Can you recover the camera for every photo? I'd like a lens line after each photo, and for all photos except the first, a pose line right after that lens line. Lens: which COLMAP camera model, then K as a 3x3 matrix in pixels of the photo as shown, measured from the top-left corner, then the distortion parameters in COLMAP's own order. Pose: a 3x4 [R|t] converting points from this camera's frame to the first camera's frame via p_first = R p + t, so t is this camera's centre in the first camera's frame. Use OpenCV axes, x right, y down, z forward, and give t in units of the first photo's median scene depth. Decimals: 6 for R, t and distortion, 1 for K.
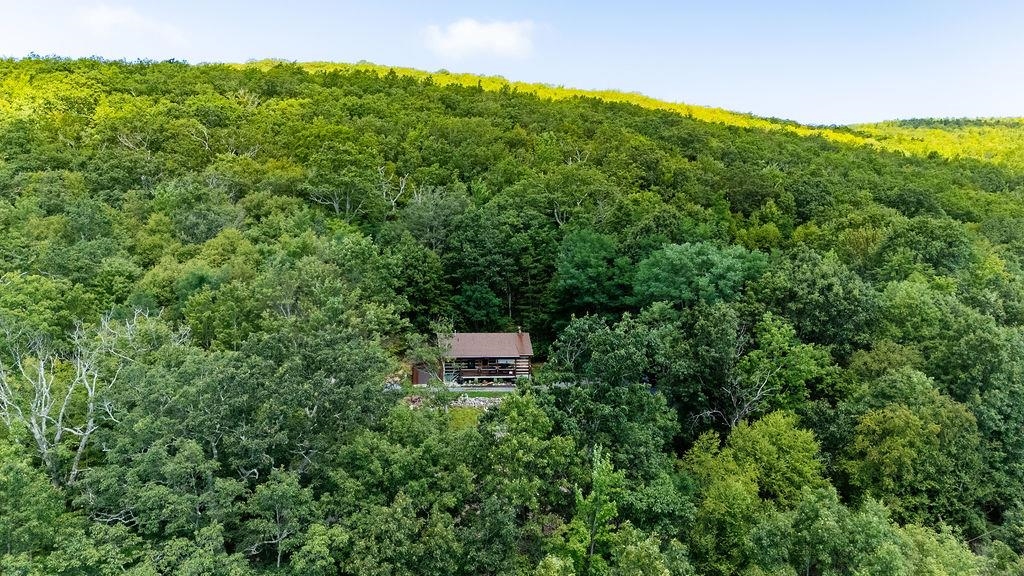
lens RADIAL K [[747.7, 0, 512.0], [0, 747.7, 288.0], [0, 0, 1]] dist [0.084120, -0.105905]
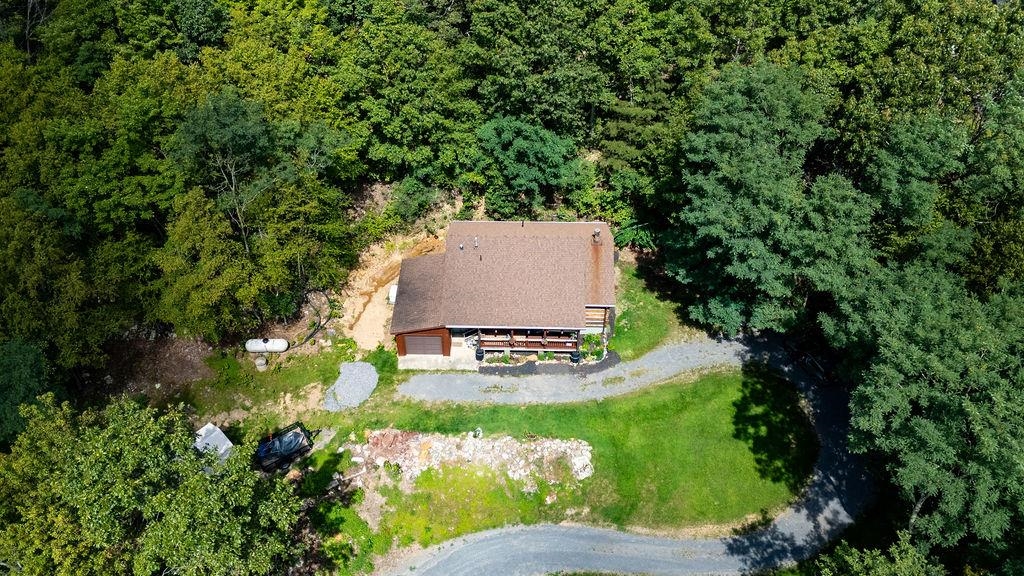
lens RADIAL K [[747.7, 0, 512.0], [0, 747.7, 288.0], [0, 0, 1]] dist [0.084120, -0.105905]
pose [[0.988388, 0.090111, -0.122347, 0.019100], [0.011276, 0.759464, 0.650452, -0.259255], [0.151531, -0.644279, 0.749629, 0.556297]]
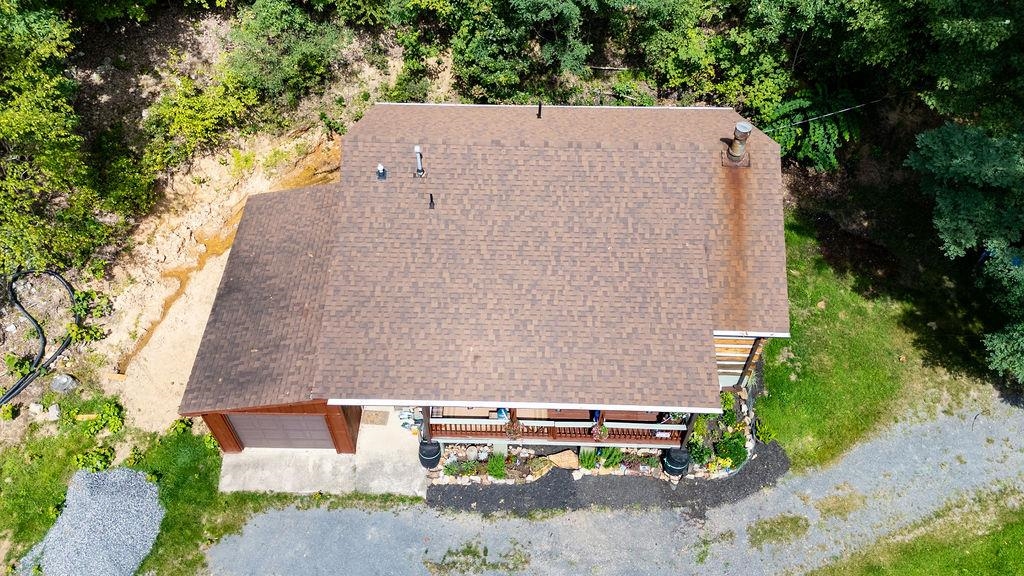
lens RADIAL K [[747.7, 0, 512.0], [0, 747.7, 288.0], [0, 0, 1]] dist [0.084120, -0.105905]
pose [[0.988277, 0.109077, -0.106822, -0.023663], [0.008366, 0.659937, 0.751274, -0.068403], [0.152442, -0.743361, 0.651288, 0.816731]]
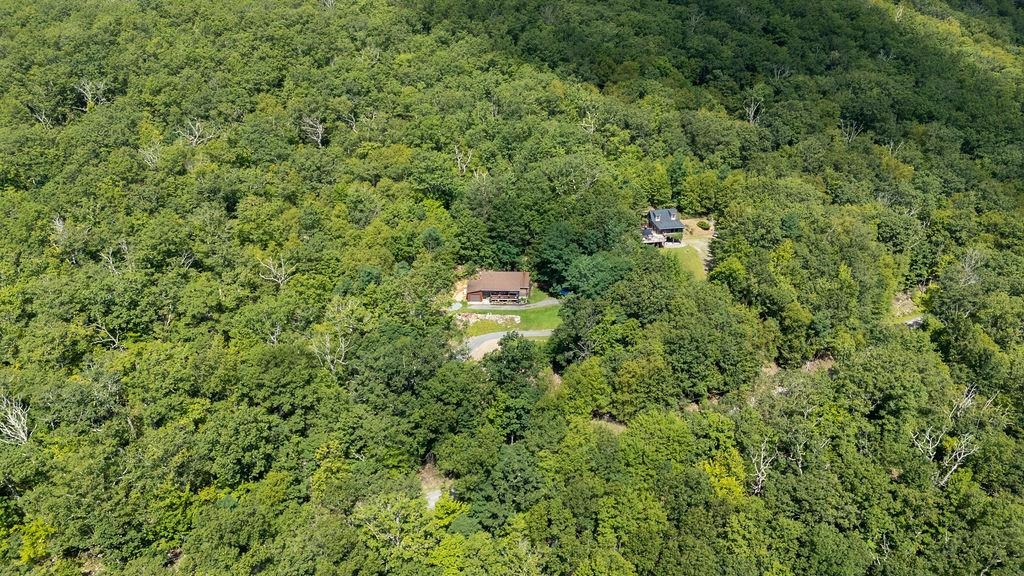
lens RADIAL K [[747.7, 0, 512.0], [0, 747.7, 288.0], [0, 0, 1]] dist [0.084120, -0.105905]
pose [[0.987492, 0.050941, -0.149216, 0.262127], [0.002792, 0.940573, 0.339581, -0.541195], [0.157647, -0.335750, 0.928665, -0.776792]]
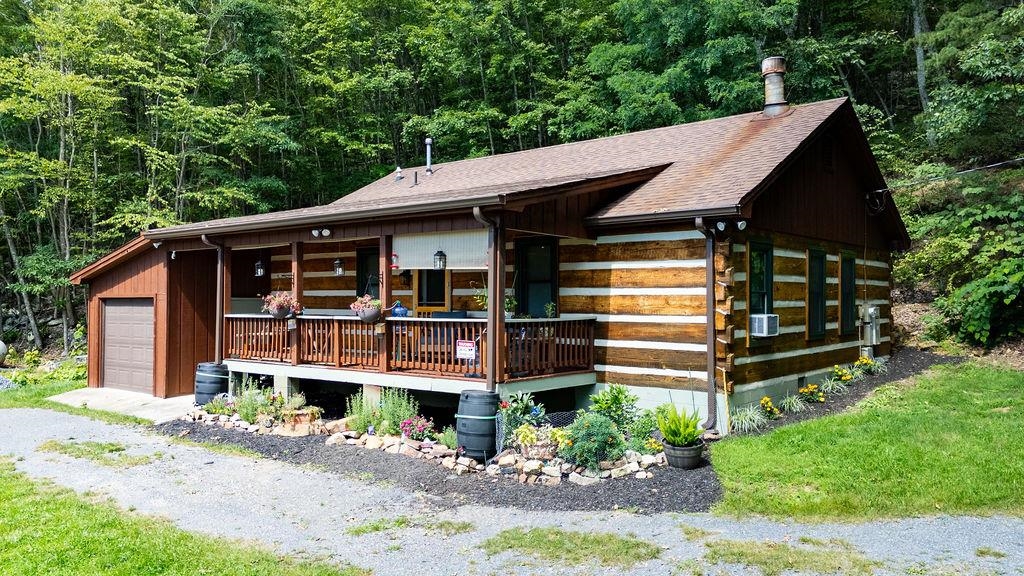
lens RADIAL K [[747.7, 0, 512.0], [0, 747.7, 288.0], [0, 0, 1]] dist [0.084120, -0.105905]
pose [[0.706350, -0.022179, -0.707515, 0.075004], [-0.016549, 0.998718, -0.047829, 0.100690], [0.707669, 0.045492, 0.705078, 0.852696]]
